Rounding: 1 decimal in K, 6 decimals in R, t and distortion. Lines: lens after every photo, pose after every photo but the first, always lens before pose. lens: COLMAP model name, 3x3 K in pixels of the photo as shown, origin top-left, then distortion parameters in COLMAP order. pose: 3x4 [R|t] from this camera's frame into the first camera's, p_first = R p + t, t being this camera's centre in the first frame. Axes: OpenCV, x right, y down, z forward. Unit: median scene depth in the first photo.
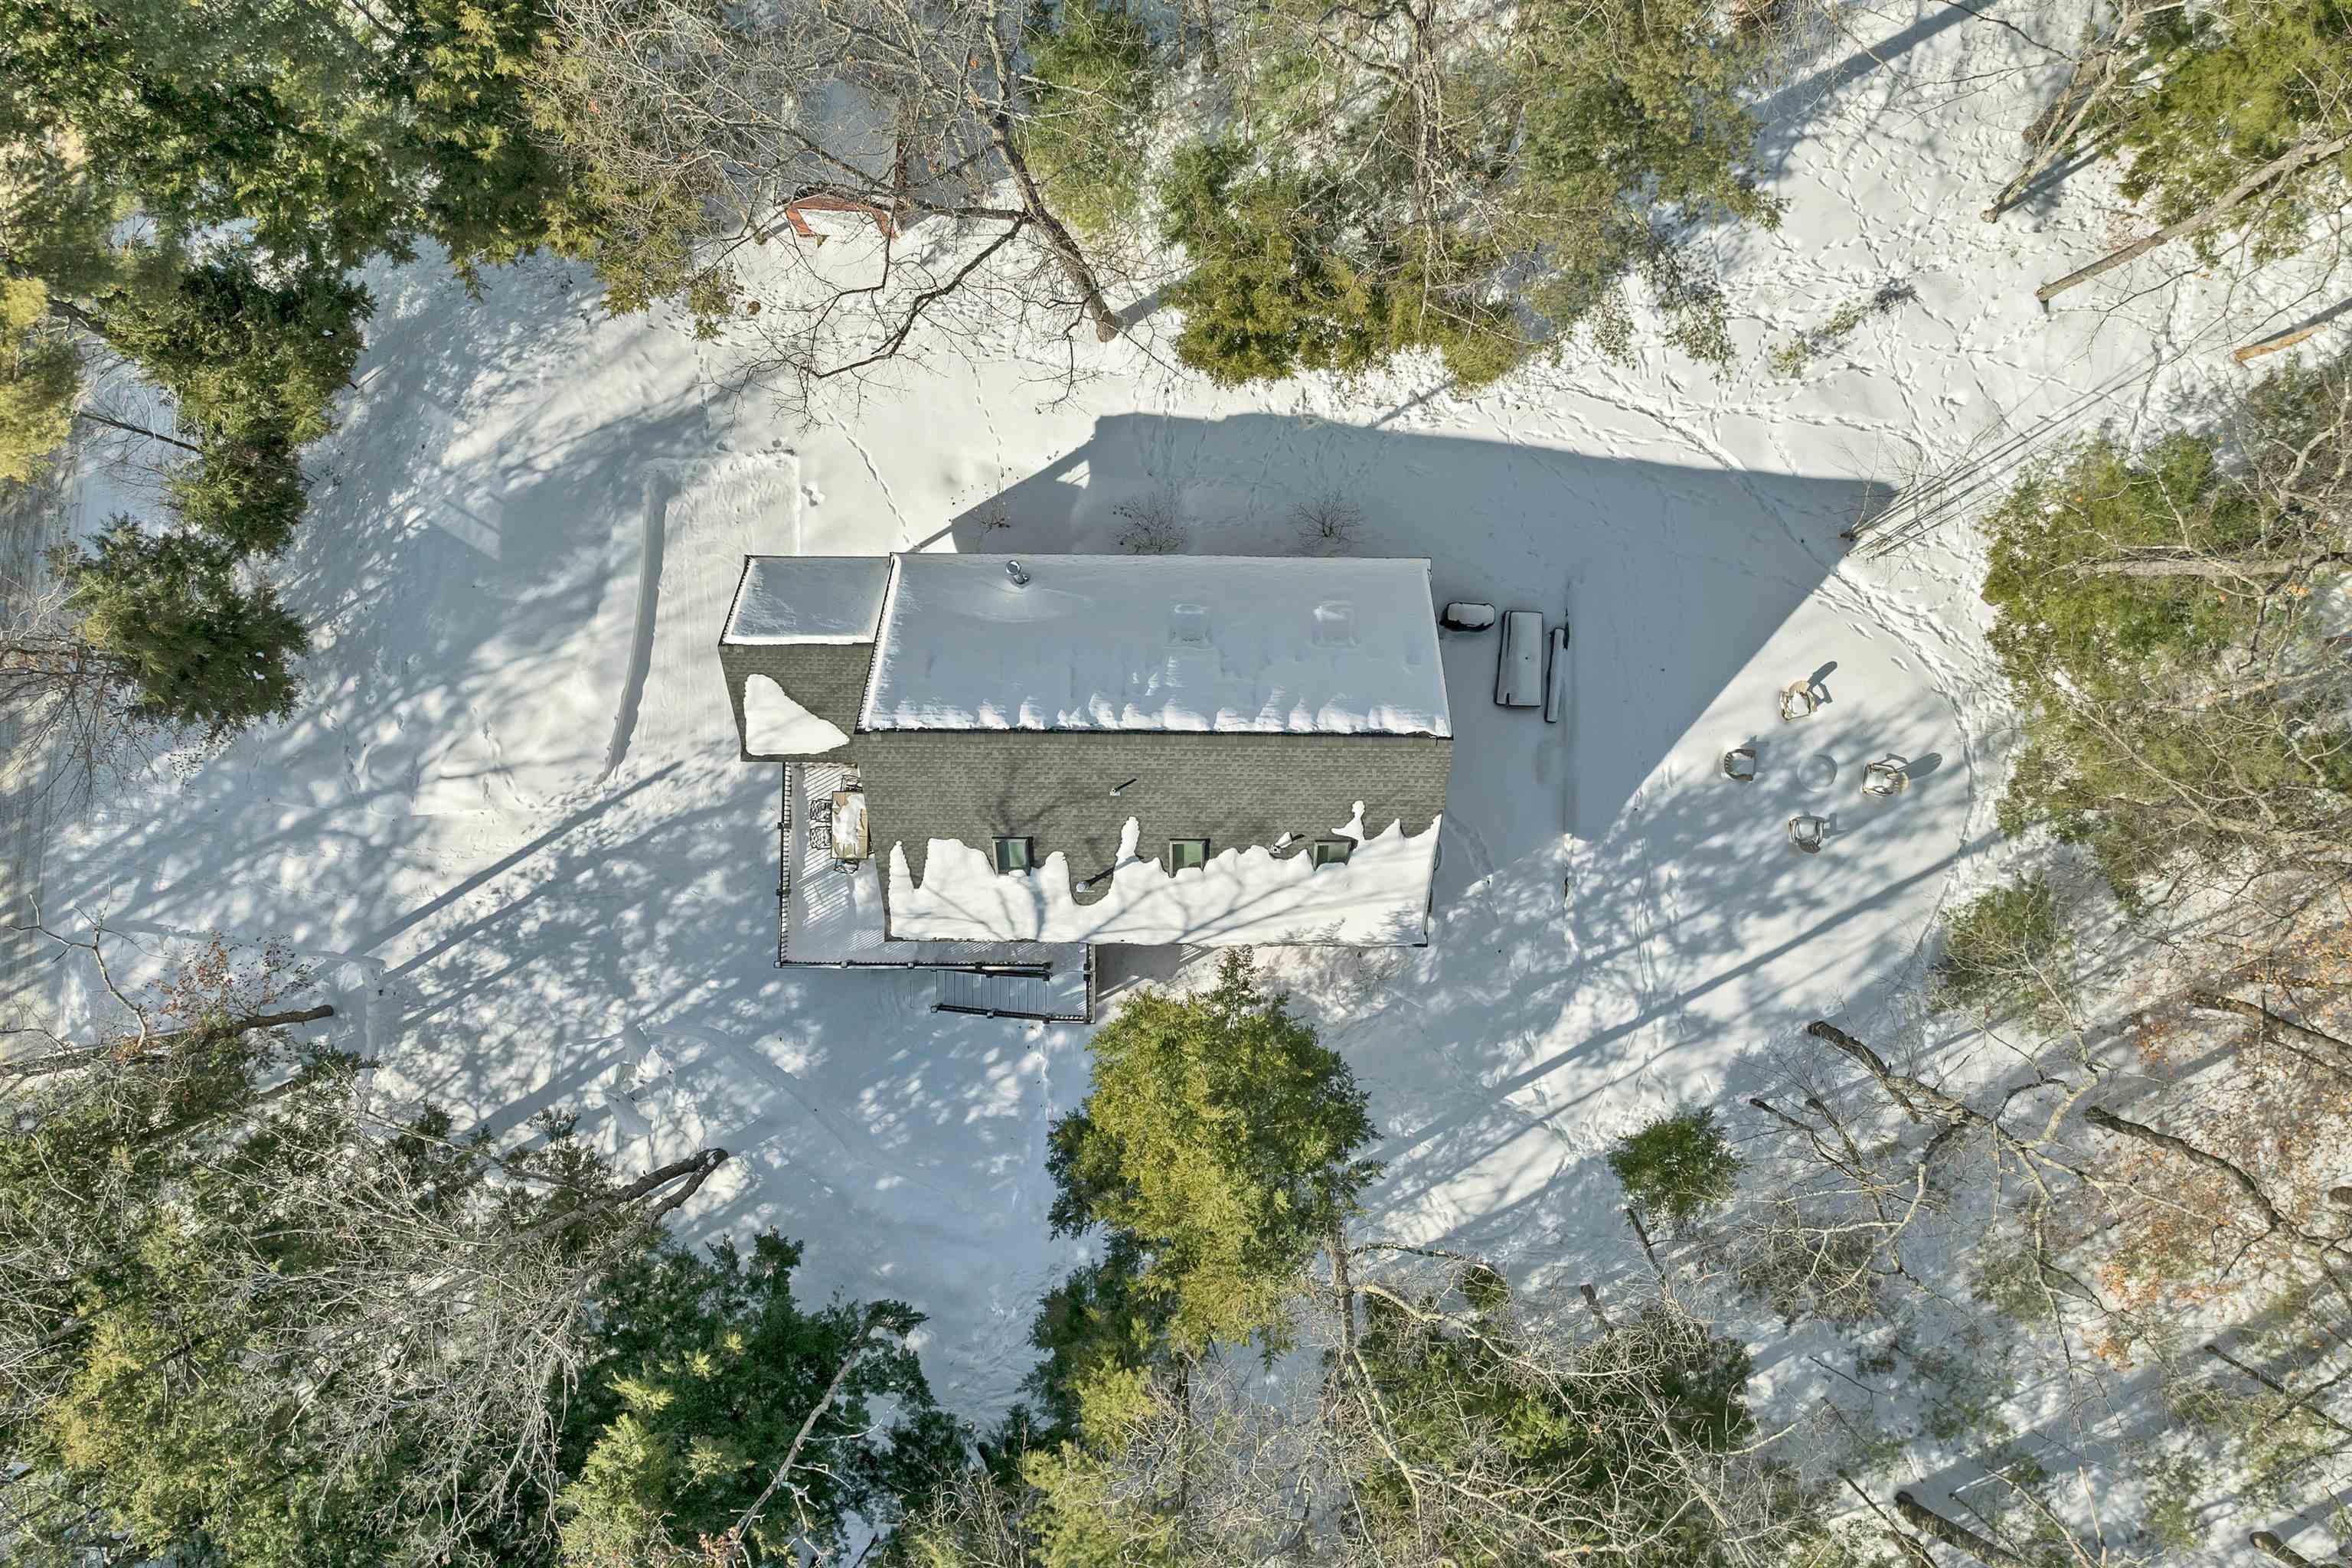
lens RADIAL K [[1699.4, 0, 1176.8], [0, 1699.4, 771.9], [0, 0, 1]] dist [-0.057368, -0.017176]
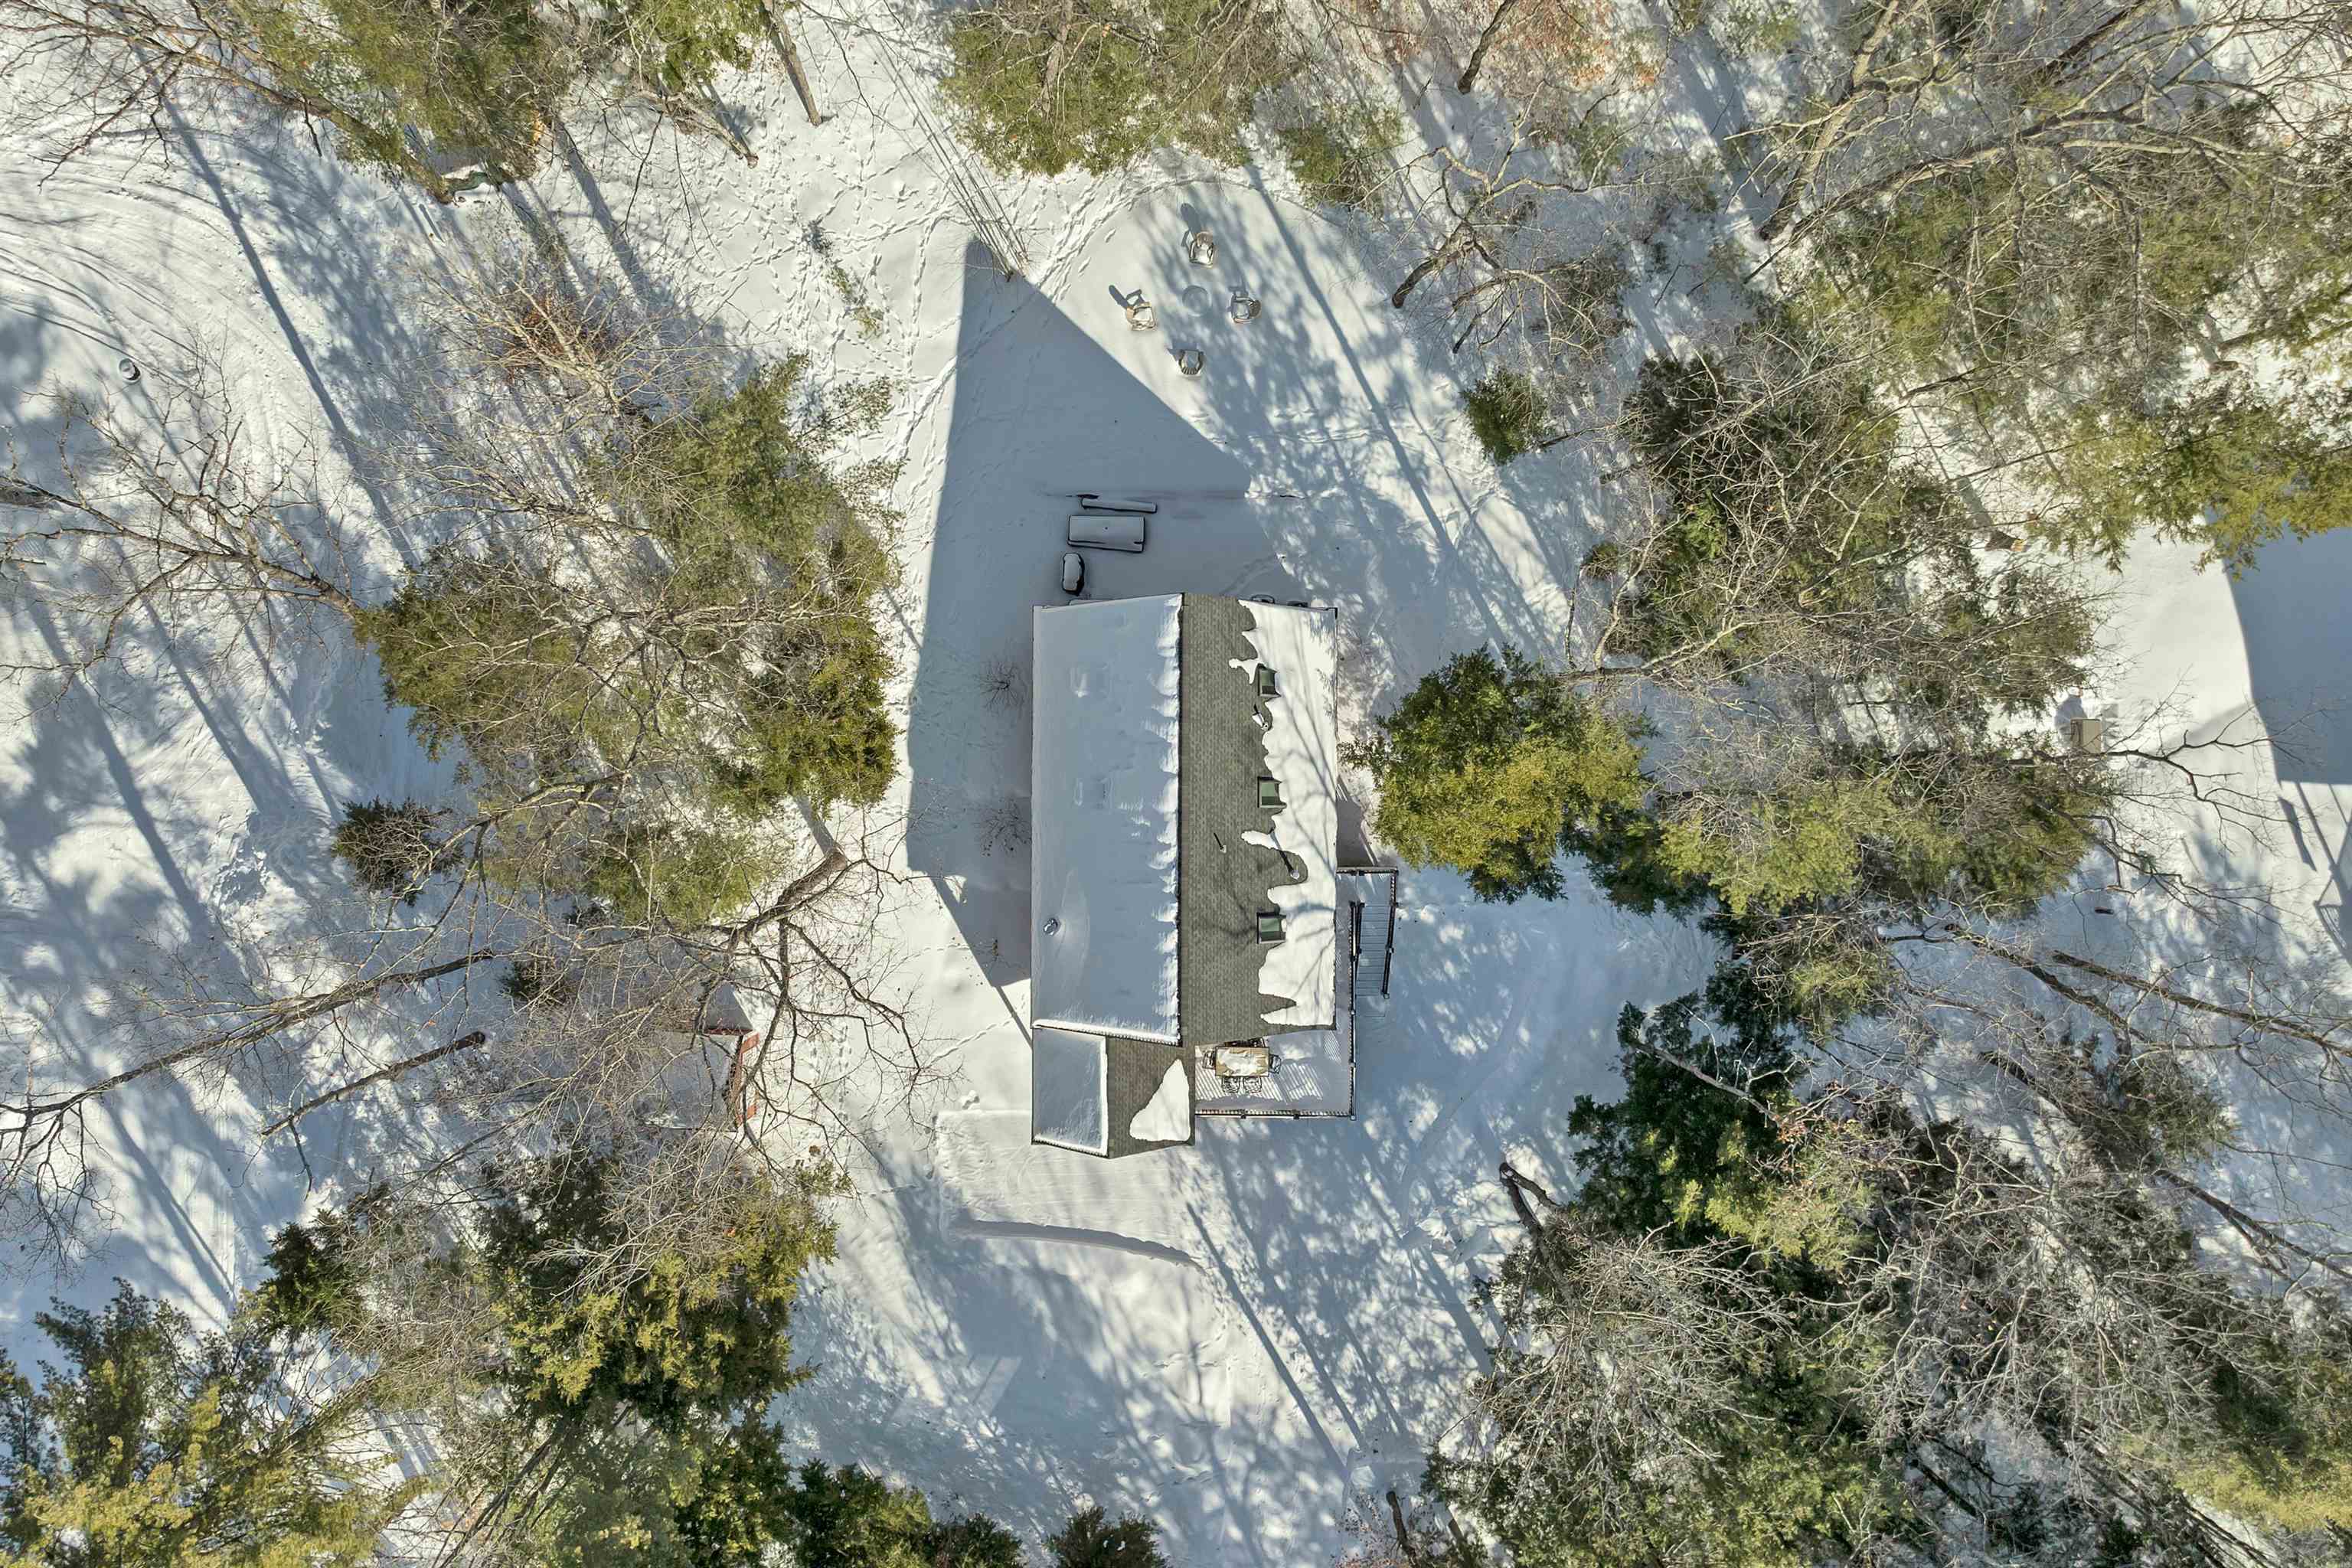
lens RADIAL K [[1699.4, 0, 1111.0], [0, 1699.4, 782.9], [0, 0, 1]] dist [-0.057368, -0.017176]
pose [[-0.004521, -0.999766, 0.021167, -0.011115], [0.999974, -0.004641, -0.005603, -0.059101], [0.005700, 0.021141, 0.999760, -0.272744]]
